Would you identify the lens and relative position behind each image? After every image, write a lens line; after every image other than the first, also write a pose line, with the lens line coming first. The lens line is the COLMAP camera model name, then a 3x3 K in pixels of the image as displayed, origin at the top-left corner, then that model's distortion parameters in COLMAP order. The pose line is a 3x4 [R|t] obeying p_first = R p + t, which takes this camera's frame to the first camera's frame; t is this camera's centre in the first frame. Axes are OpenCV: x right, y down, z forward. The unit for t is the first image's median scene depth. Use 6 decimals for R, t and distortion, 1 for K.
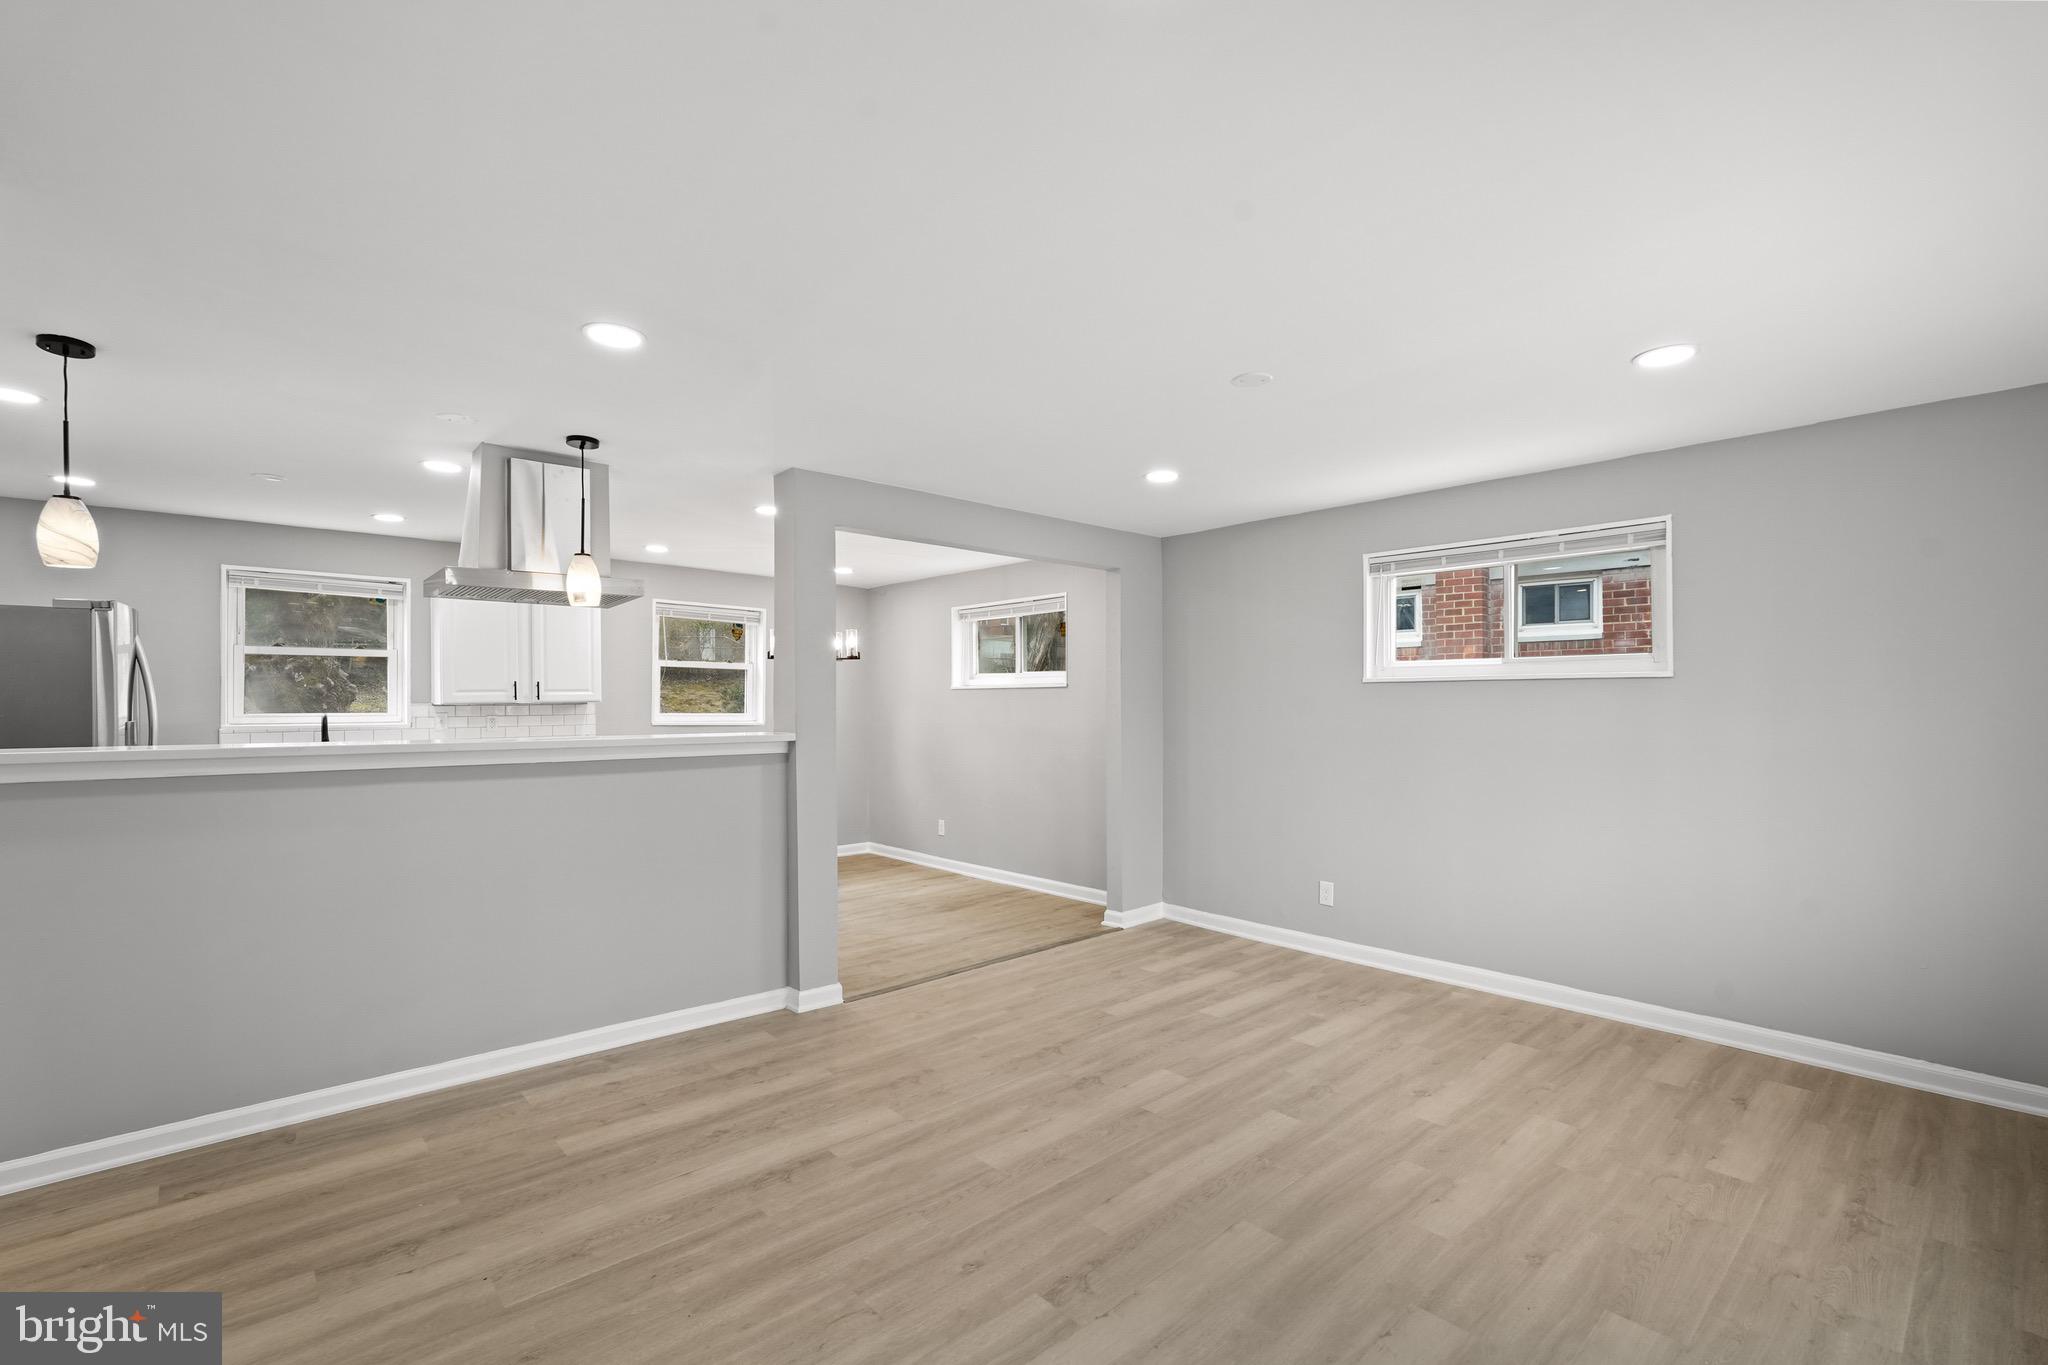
lens RADIAL K [[910.3, 0, 1024.9], [0, 910.3, 698.6], [0, 0, 1]] dist [-0.015882, 0.006959]
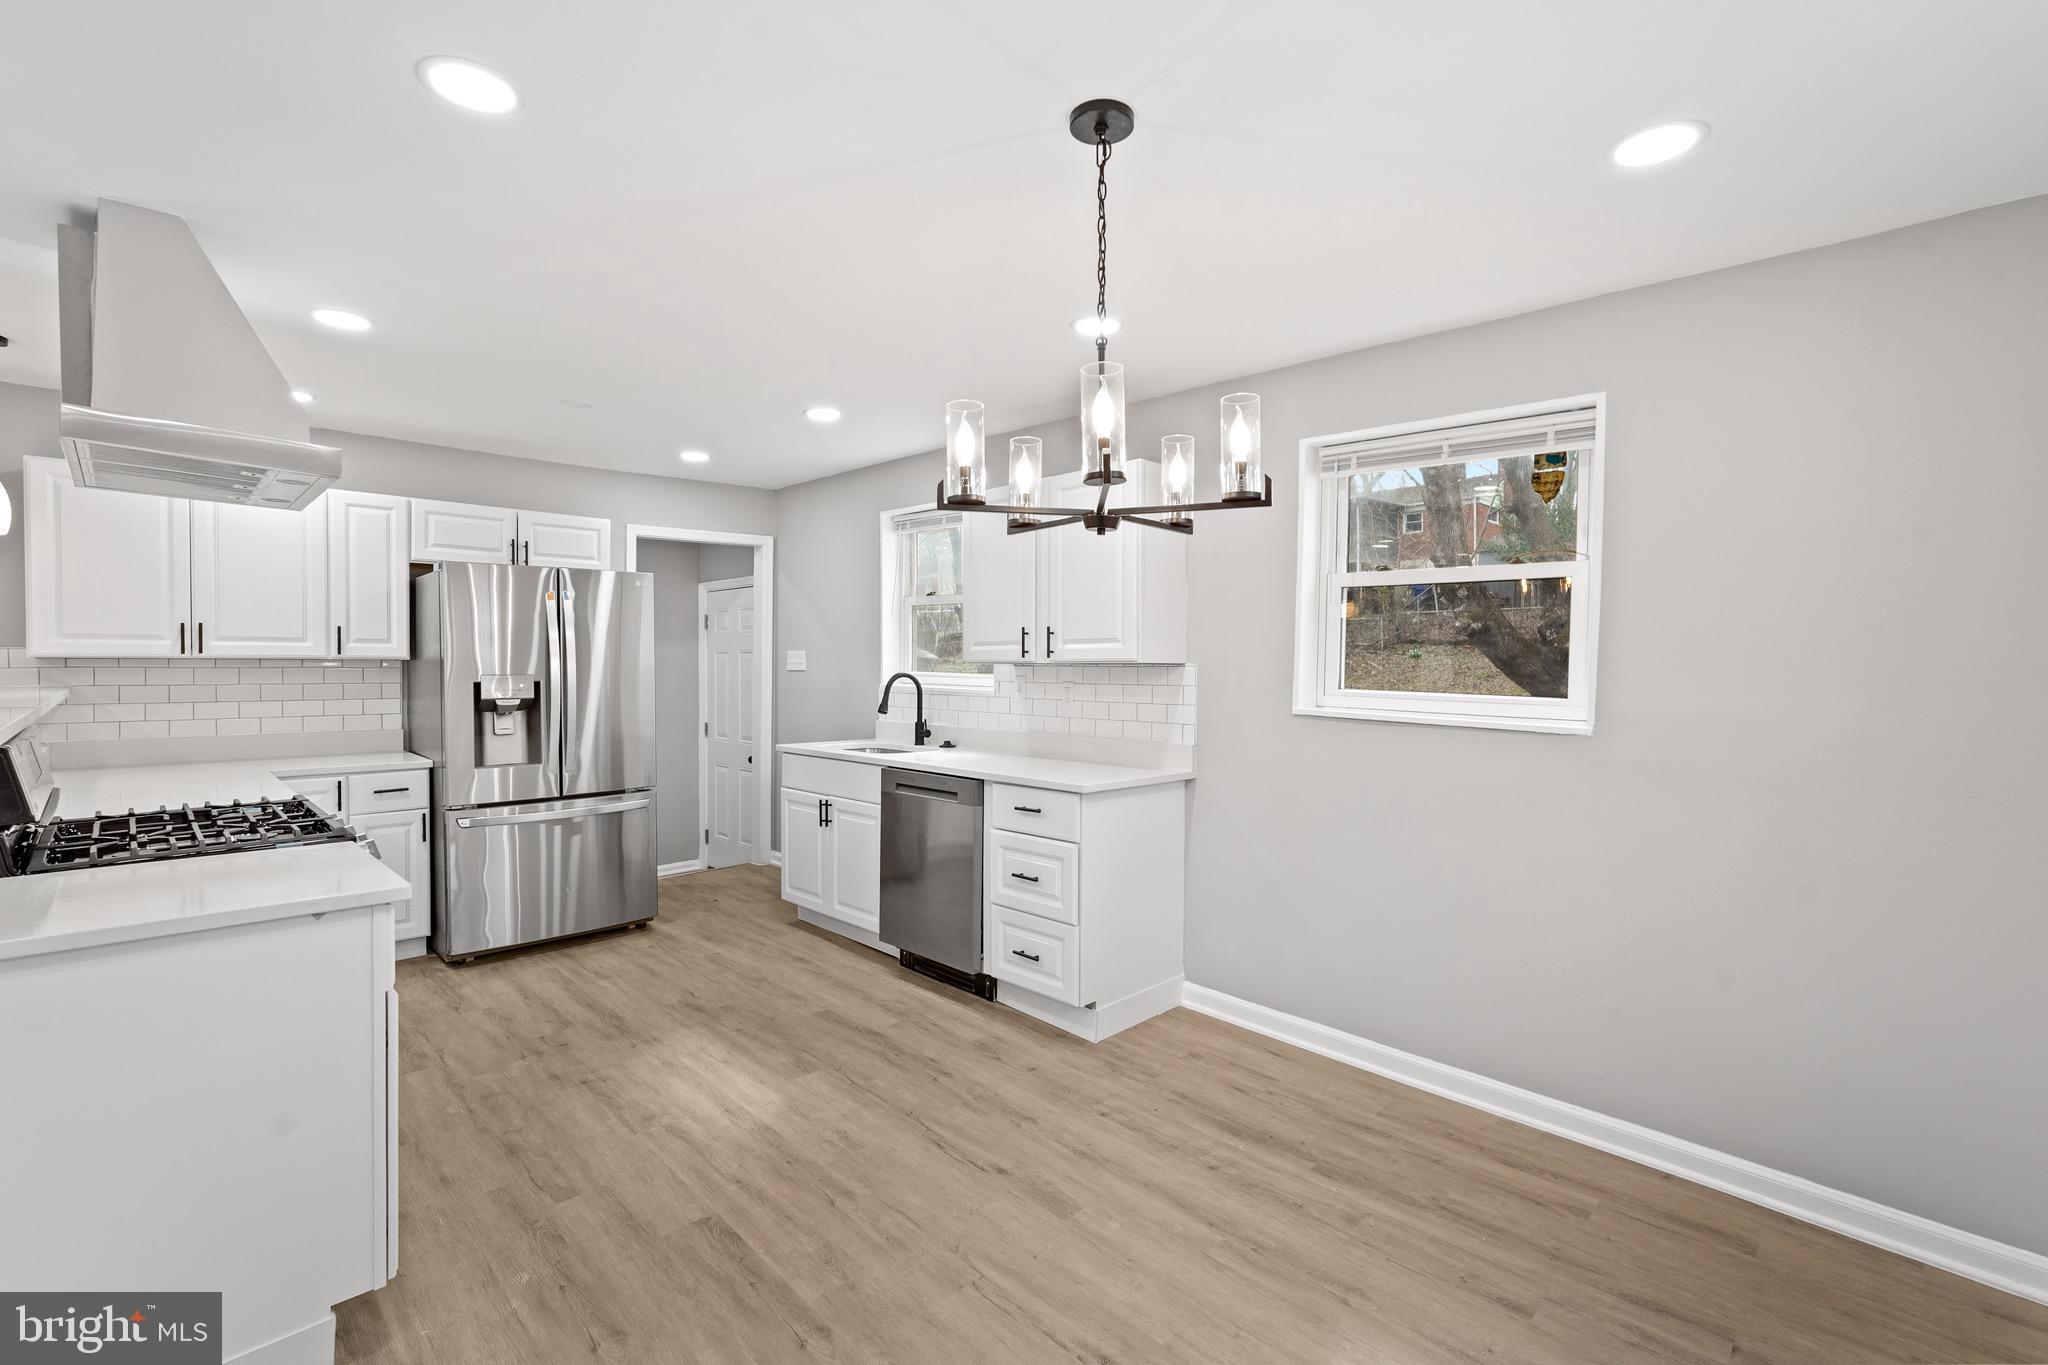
lens RADIAL K [[910.3, 0, 1017.6], [0, 910.3, 679.2], [0, 0, 1]] dist [-0.015882, 0.006959]
pose [[0.041442, 0.023834, -0.998857, 0.087065], [-0.004556, 0.999710, 0.023665, 0.002555], [0.999131, 0.003570, 0.041539, 1.547059]]
